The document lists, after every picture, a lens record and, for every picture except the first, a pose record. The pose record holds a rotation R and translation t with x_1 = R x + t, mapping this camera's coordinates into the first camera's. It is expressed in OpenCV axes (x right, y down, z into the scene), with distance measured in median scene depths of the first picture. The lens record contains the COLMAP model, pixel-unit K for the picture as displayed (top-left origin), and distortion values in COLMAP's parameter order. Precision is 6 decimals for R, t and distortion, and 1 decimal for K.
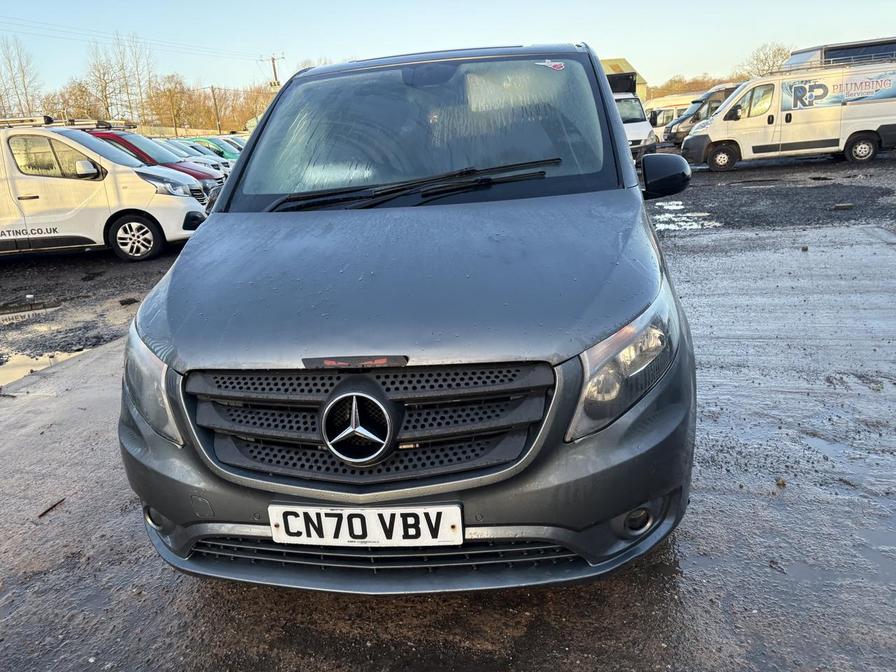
lens RADIAL K [[657.7, 0, 454.8], [0, 657.7, 332.5], [0, 0, 1]] dist [0.029840, -0.022245]
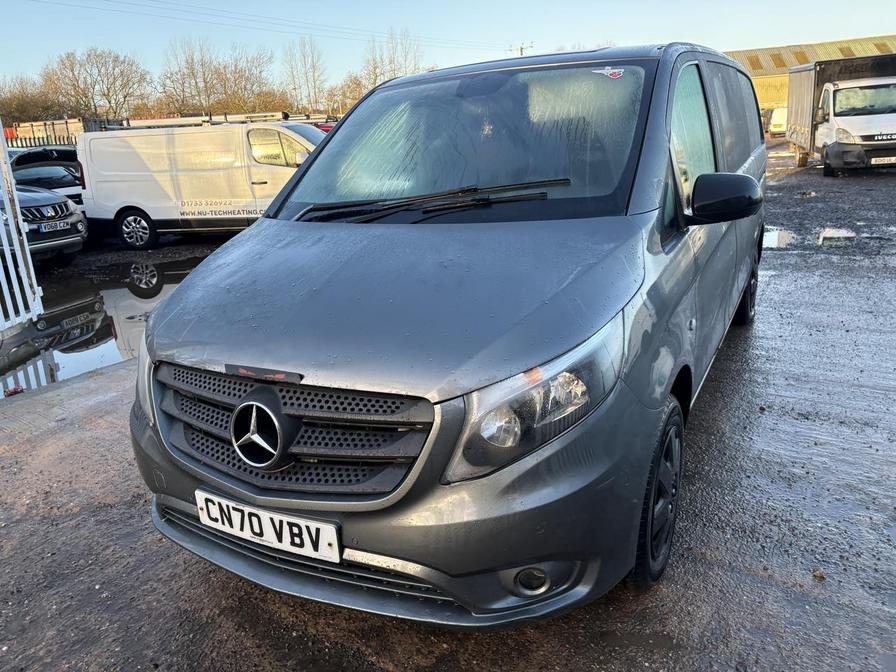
lens RADIAL K [[657.7, 0, 451.8], [0, 657.7, 336.6], [0, 0, 1]] dist [0.029840, -0.022245]
pose [[0.935676, 0.111764, -0.334692, 0.473677], [-0.103950, 0.993728, 0.041229, -0.088253], [0.337201, -0.003785, 0.941425, 0.092313]]
